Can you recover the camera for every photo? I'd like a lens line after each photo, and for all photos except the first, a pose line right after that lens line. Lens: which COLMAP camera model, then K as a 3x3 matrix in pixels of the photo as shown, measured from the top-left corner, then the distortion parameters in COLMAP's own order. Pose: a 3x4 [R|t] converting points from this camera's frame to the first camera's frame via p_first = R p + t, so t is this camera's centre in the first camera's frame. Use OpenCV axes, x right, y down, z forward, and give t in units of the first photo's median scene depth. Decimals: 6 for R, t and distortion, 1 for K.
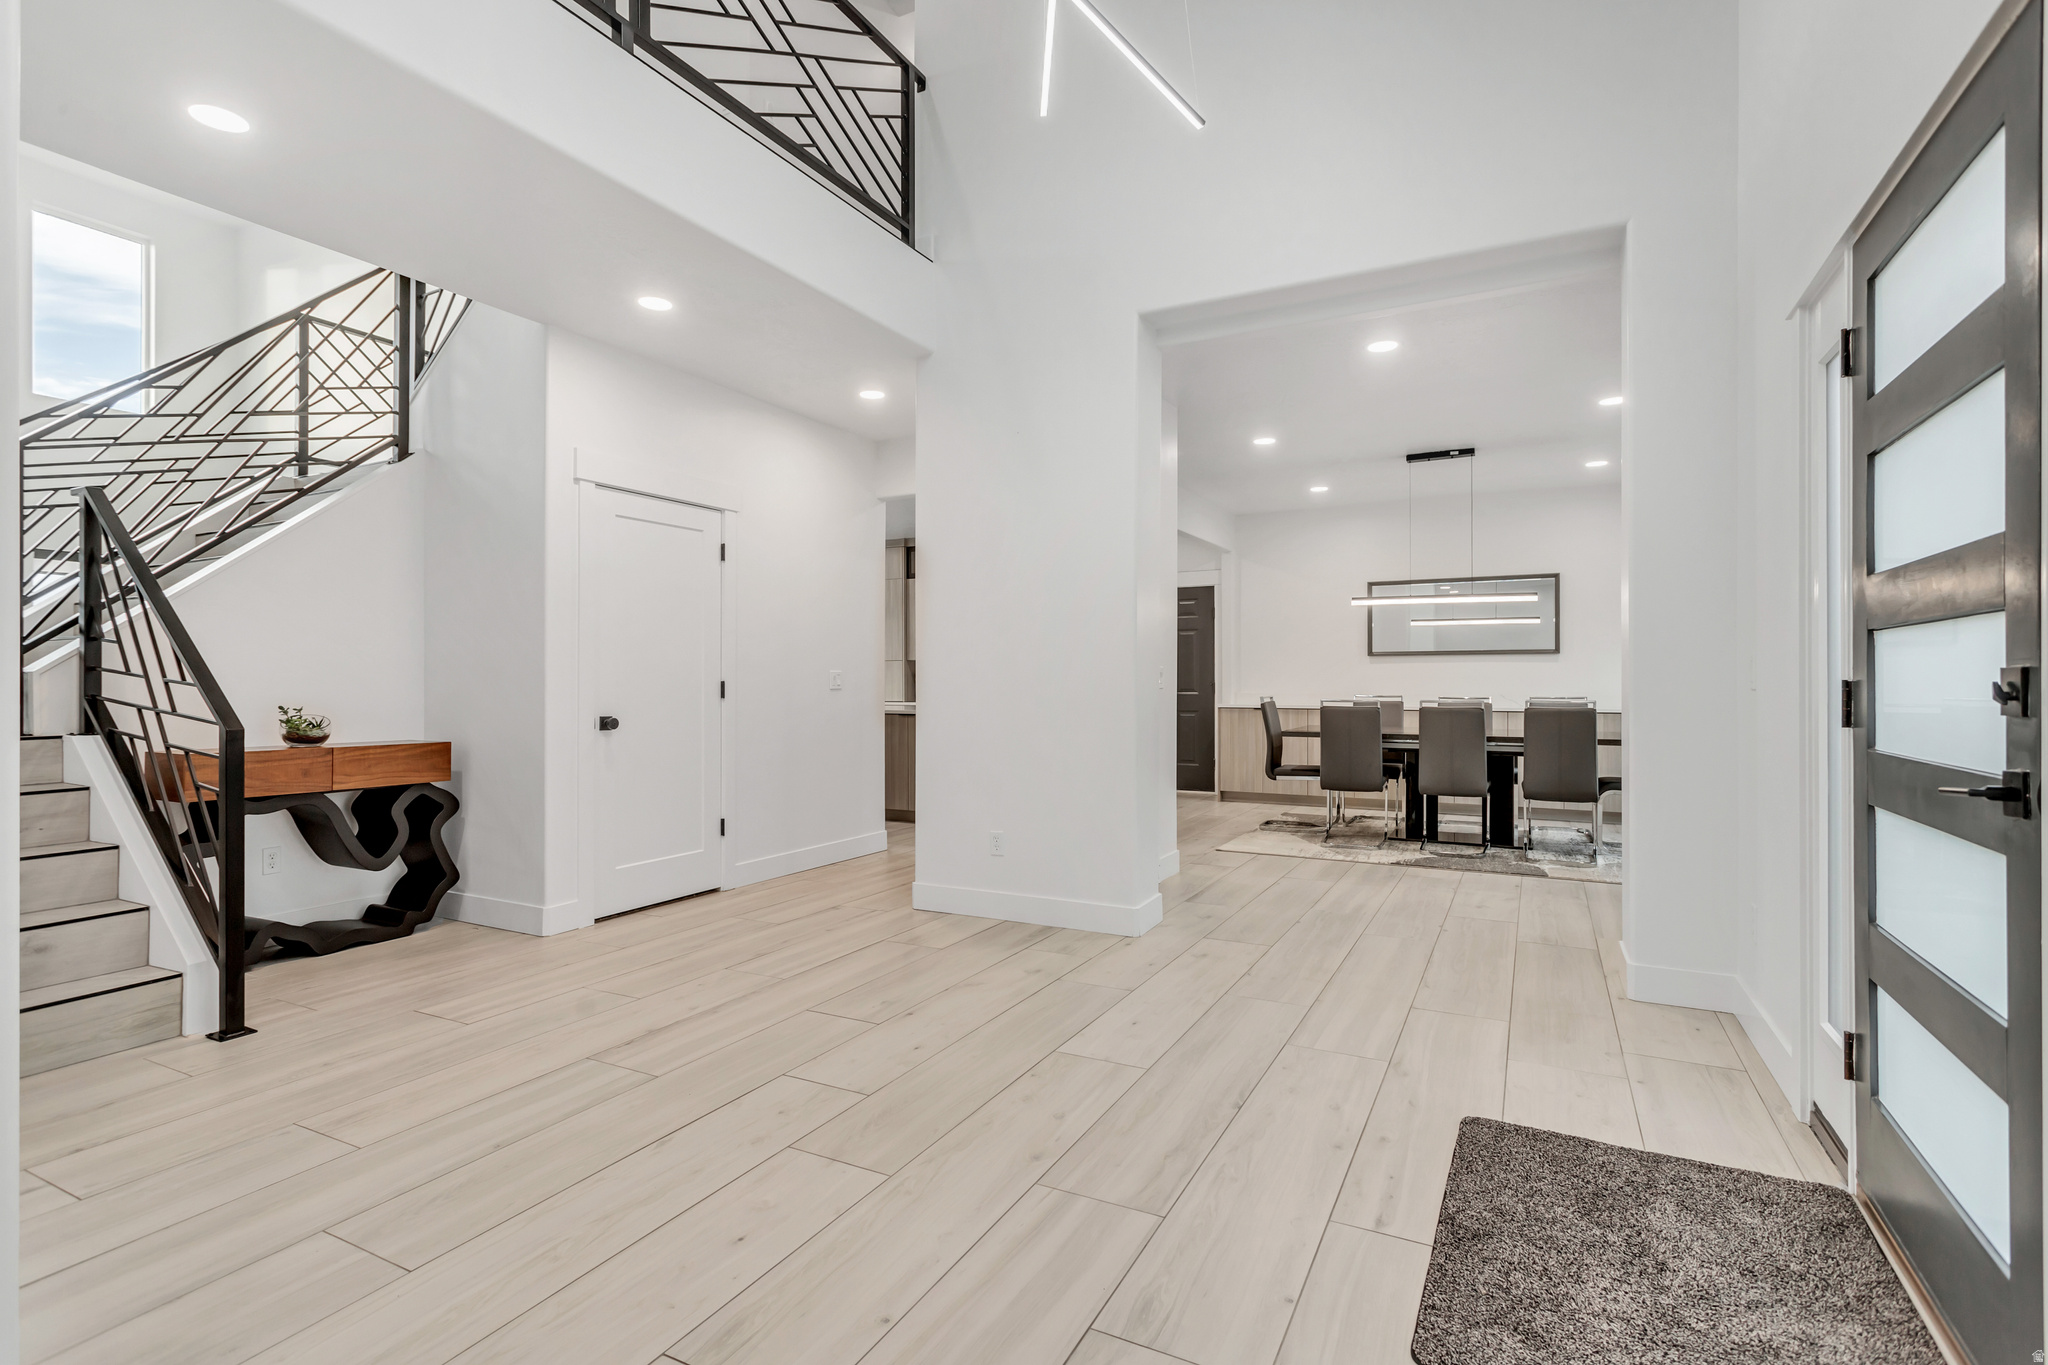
lens RADIAL K [[967.4, 0, 1024.6], [0, 967.4, 681.9], [0, 0, 1]] dist [-0.000853, 0.000513]
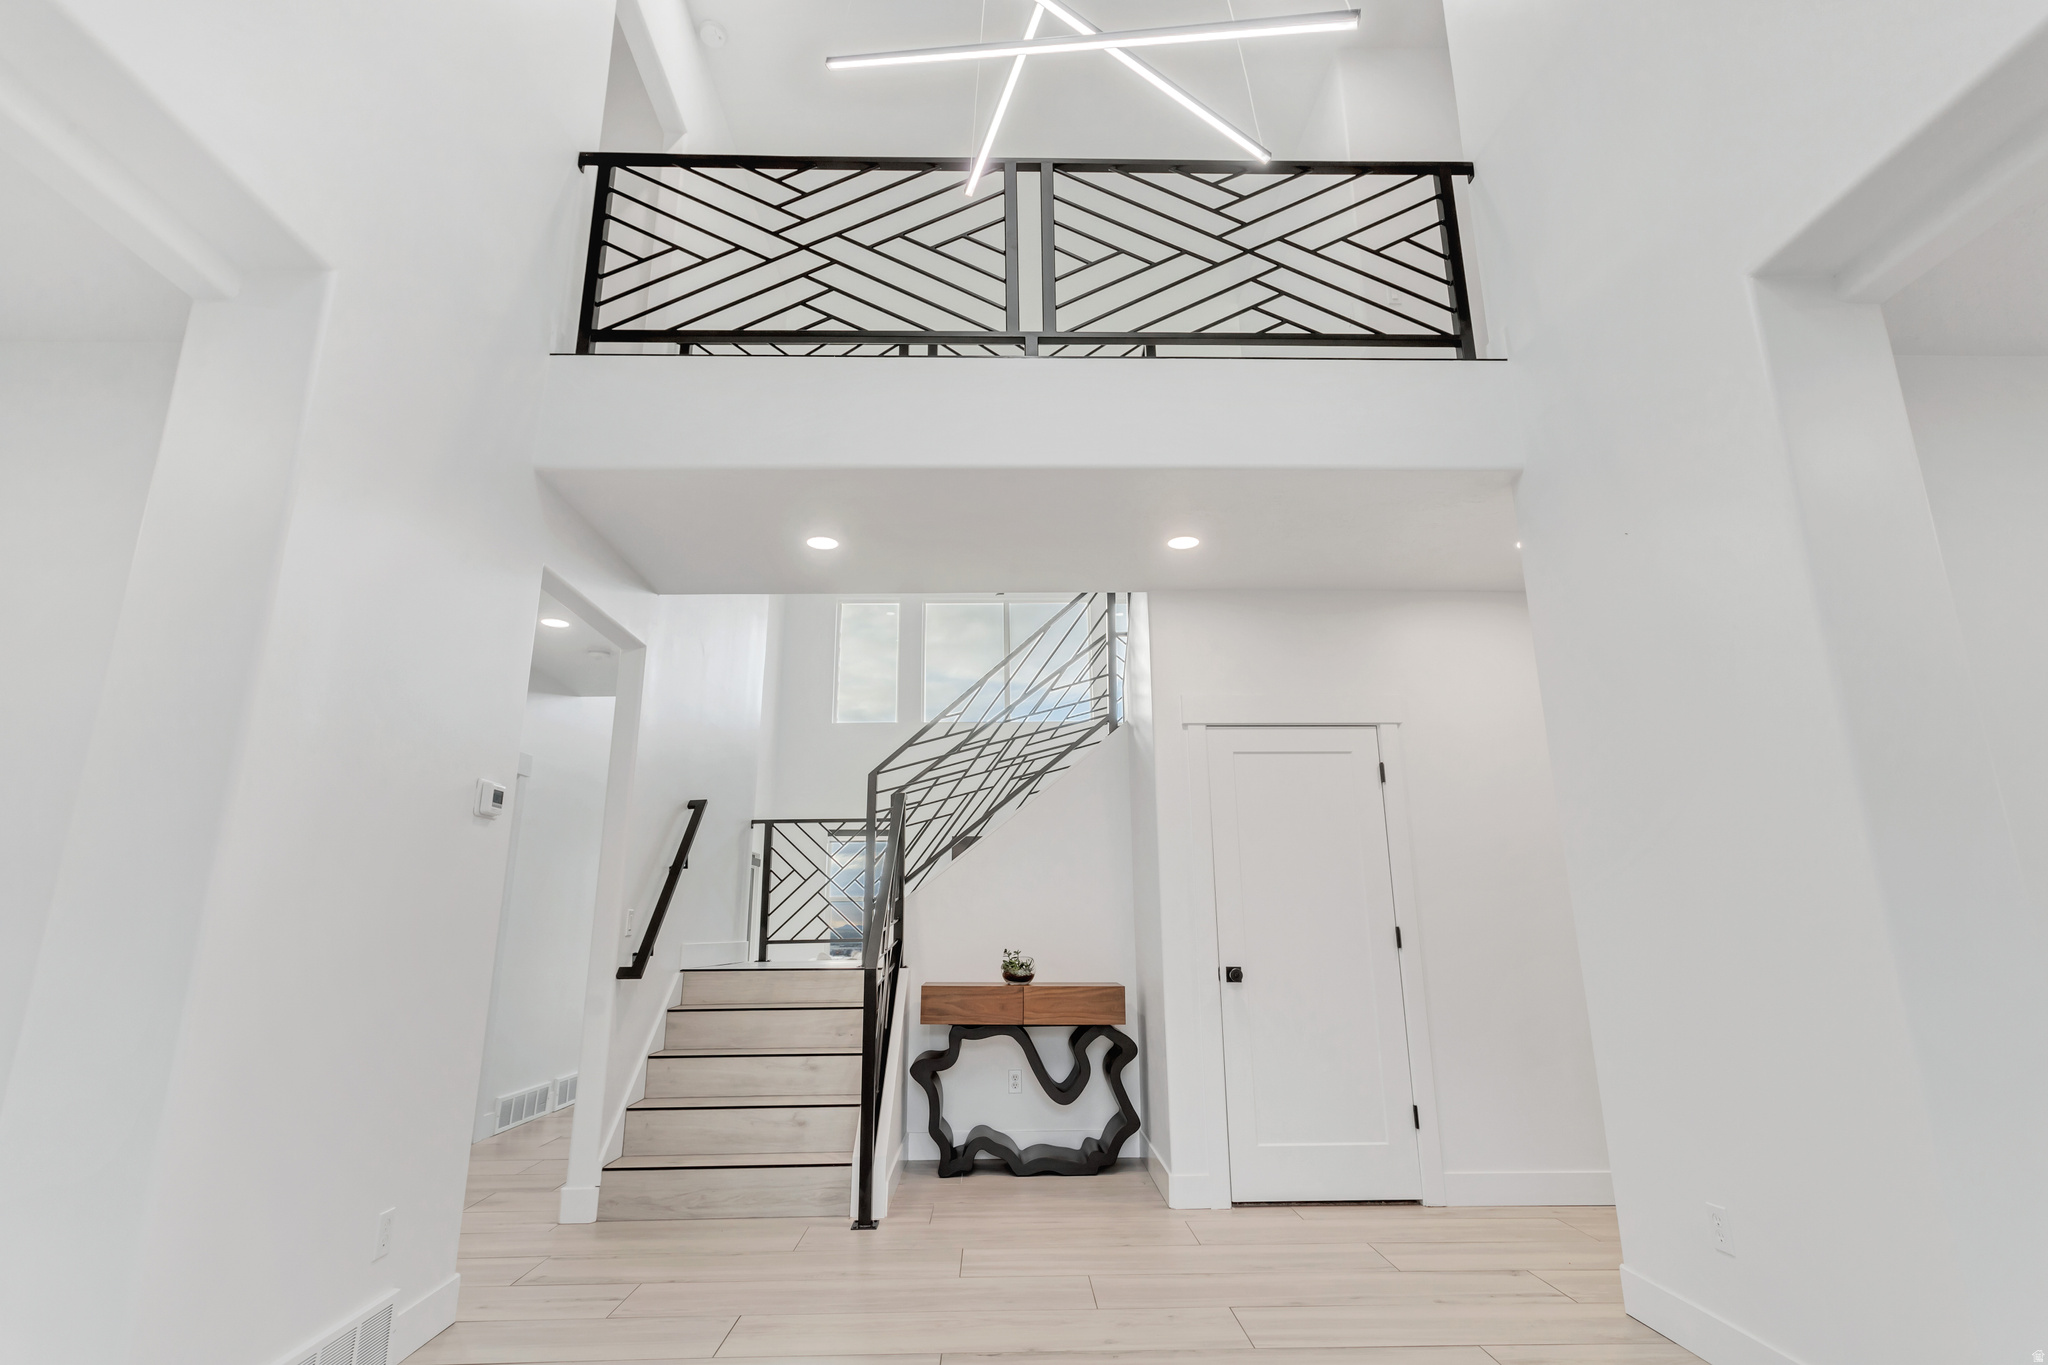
lens RADIAL K [[967.4, 0, 1023.1], [0, 967.4, 680.5], [0, 0, 1]] dist [-0.000853, 0.000513]
pose [[0.482203, -0.212137, -0.849987, 0.356042], [0.005650, 0.970972, -0.239127, -0.012016], [0.876041, 0.110505, 0.469404, 0.386015]]
